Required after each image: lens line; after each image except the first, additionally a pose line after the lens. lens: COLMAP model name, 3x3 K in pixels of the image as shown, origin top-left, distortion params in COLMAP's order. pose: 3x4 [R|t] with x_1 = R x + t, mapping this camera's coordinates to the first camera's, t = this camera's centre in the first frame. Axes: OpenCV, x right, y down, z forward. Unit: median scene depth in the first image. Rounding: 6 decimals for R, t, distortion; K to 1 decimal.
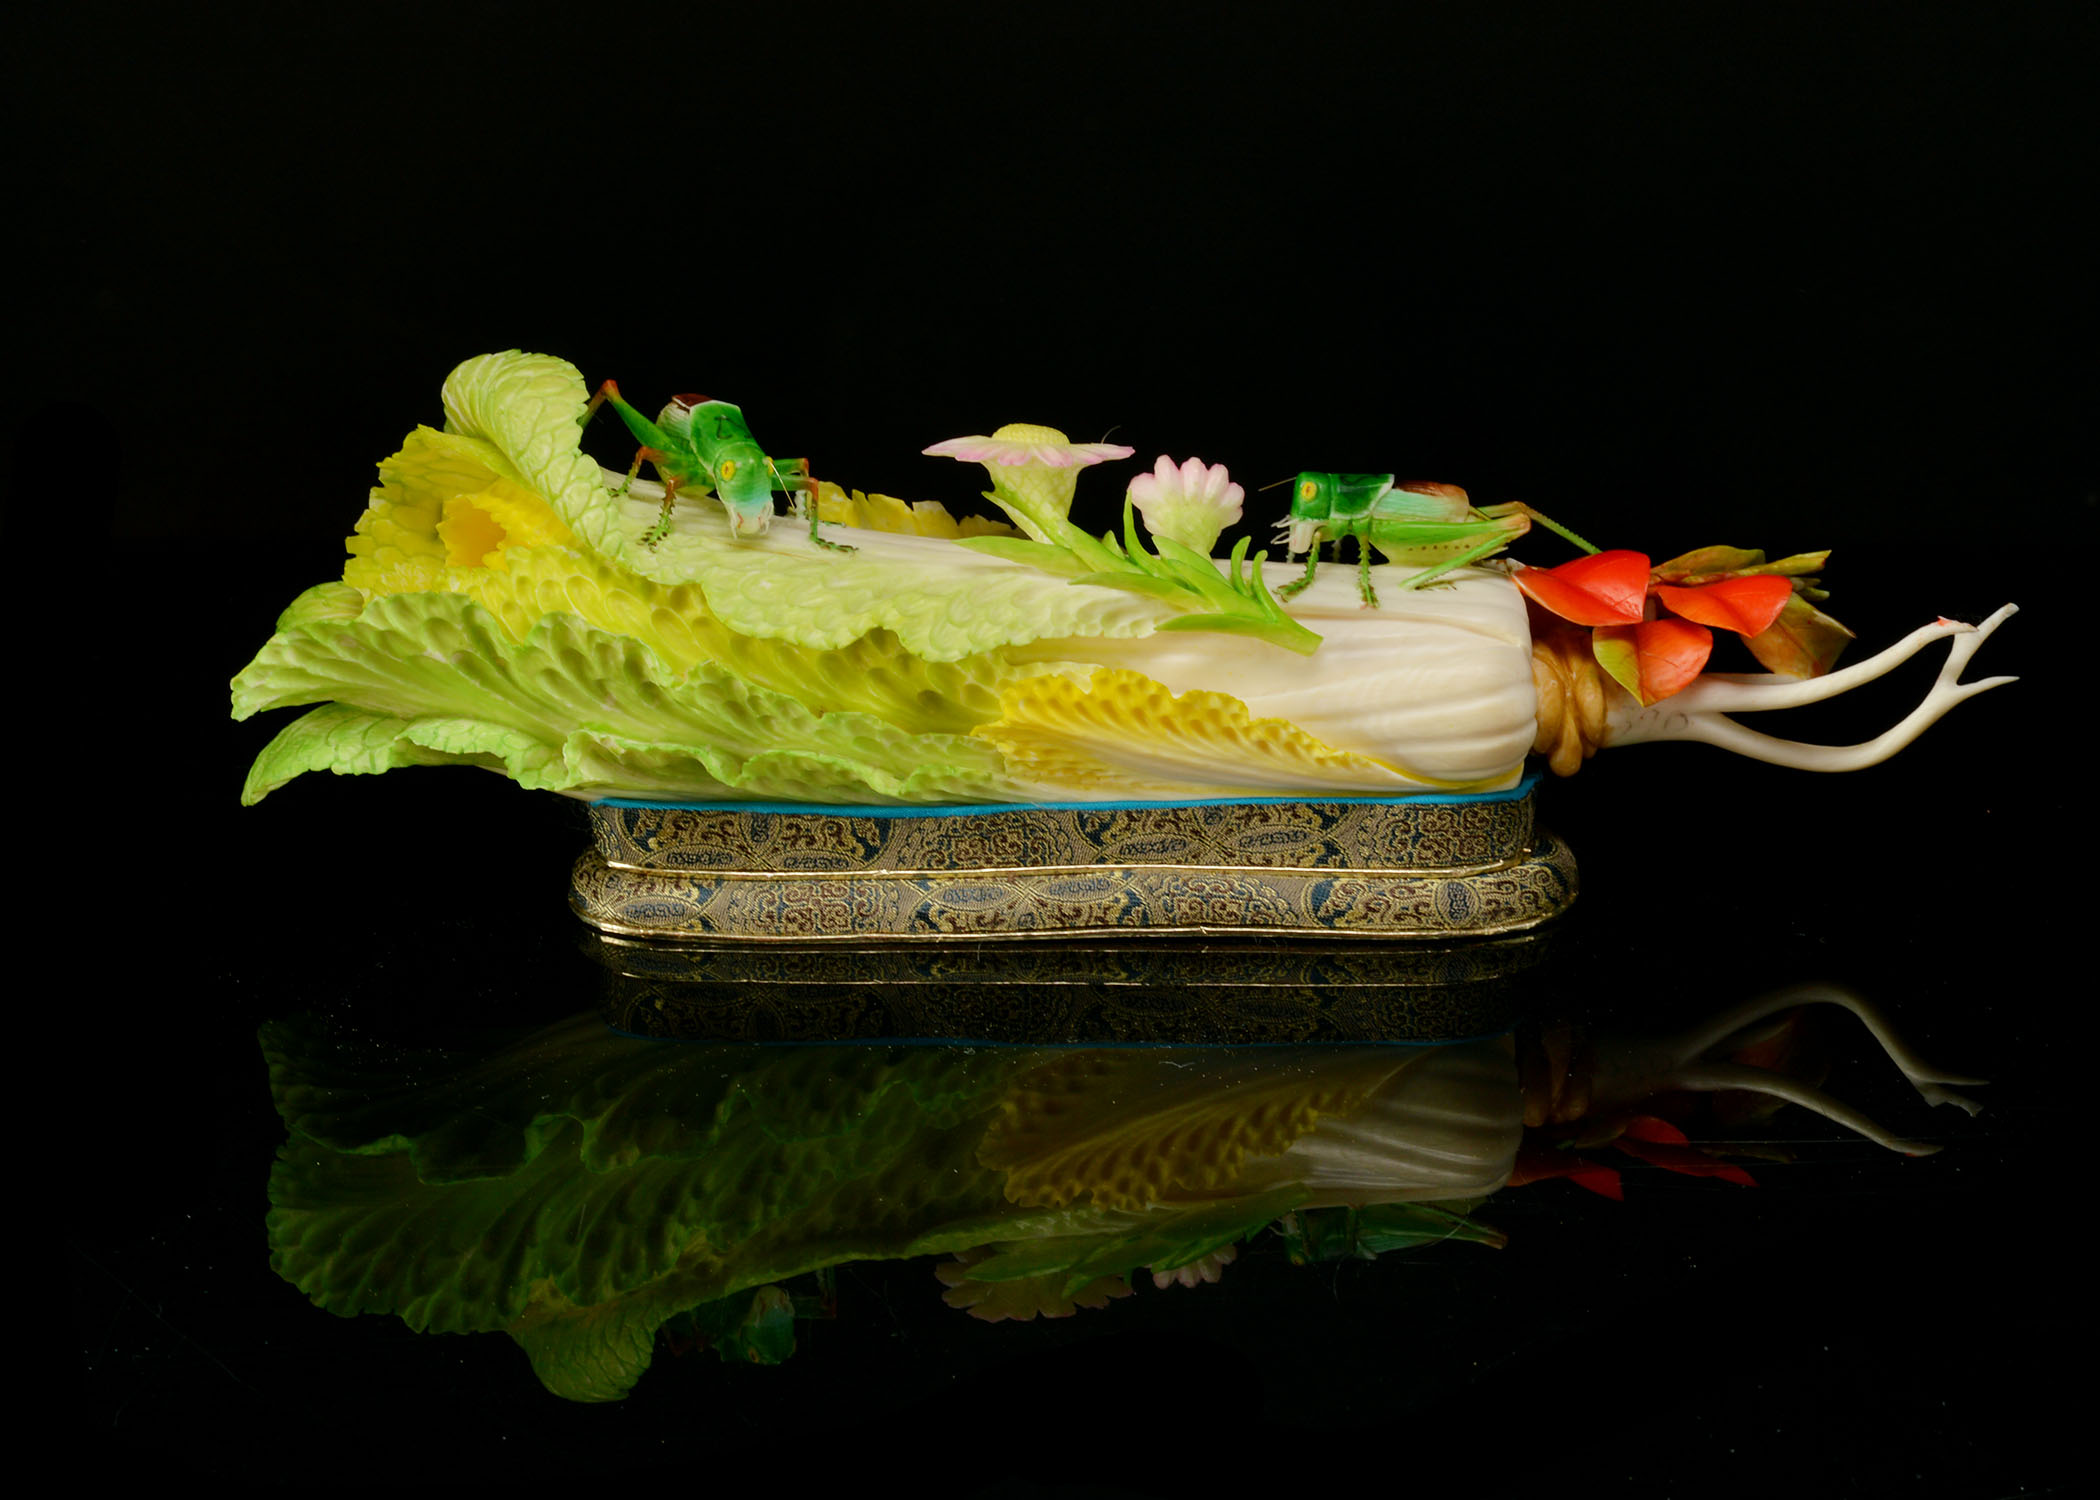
lens RADIAL K [[4575.1, 0, 1053.5], [0, 4575.1, 750.1], [0, 0, 1]] dist [-0.025516, 0.000000]
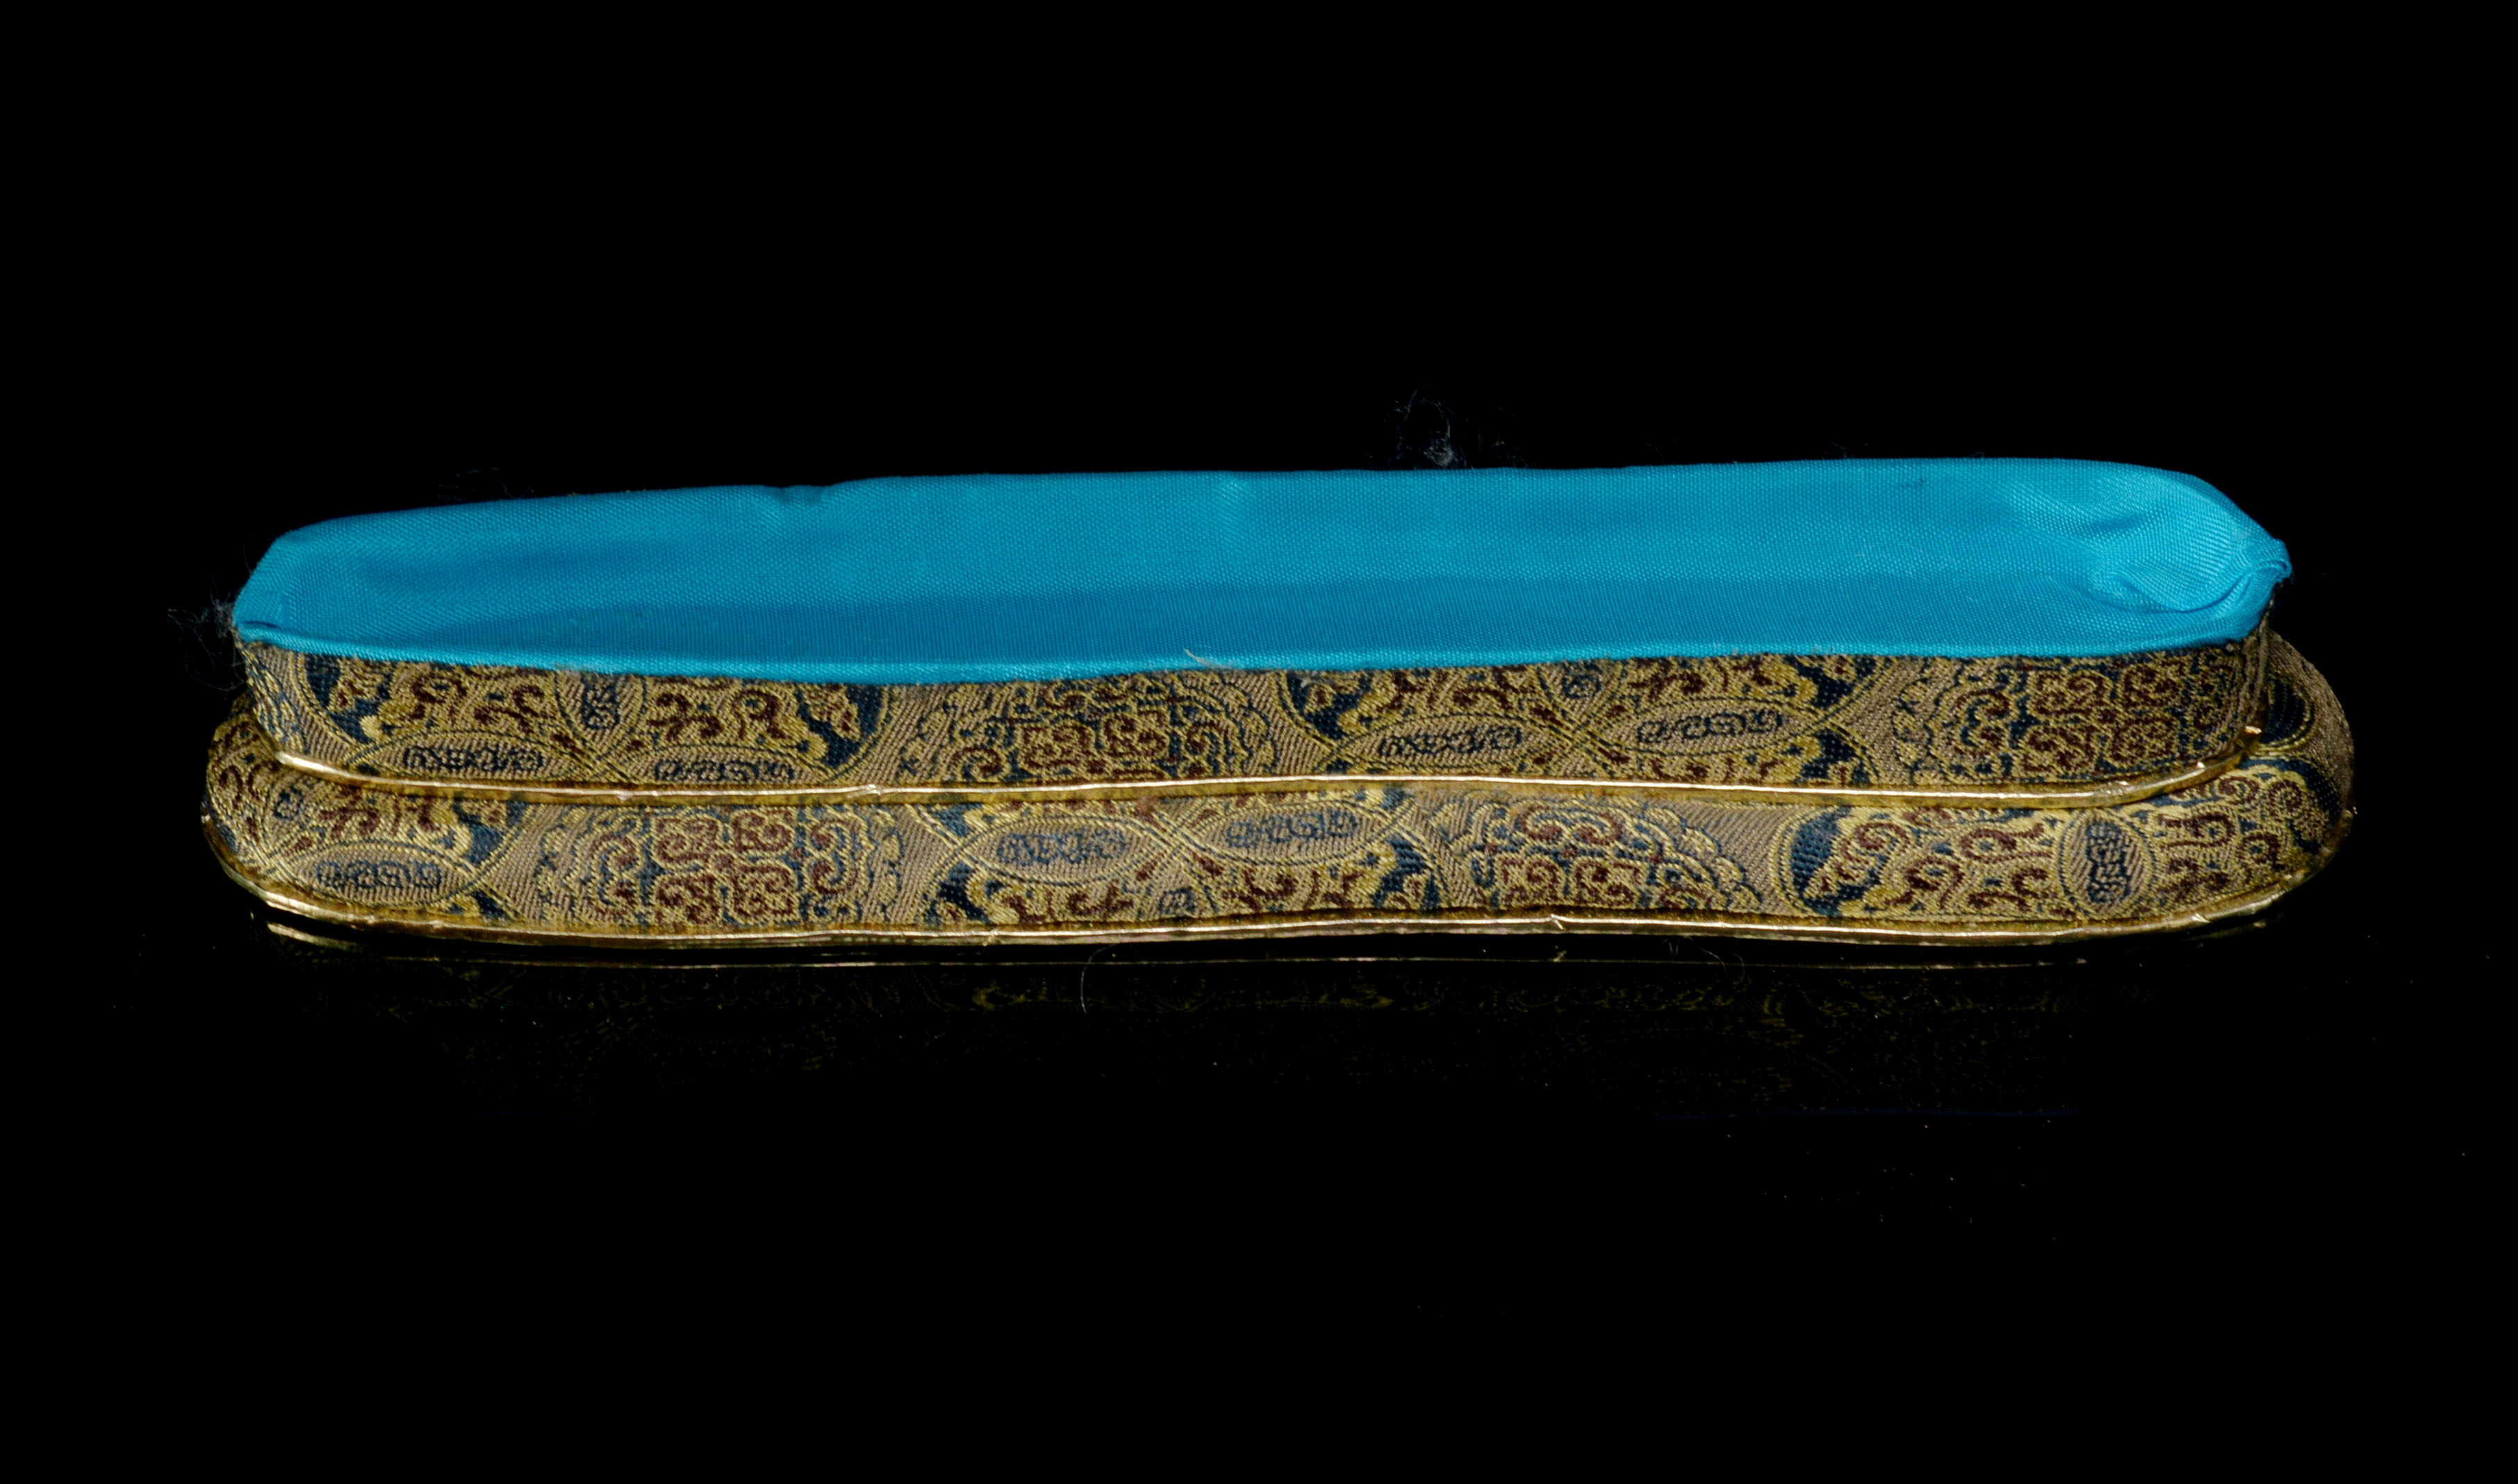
lens RADIAL K [[6090.6, 0, 1251.5], [0, 6090.6, 741.6], [0, 0, 1]] dist [0.007176, 0.000000]
pose [[0.999994, 0.002501, -0.002582, 0.003223], [-0.001884, 0.976406, 0.215933, -0.111957], [0.003061, -0.215926, 0.976405, 0.398507]]
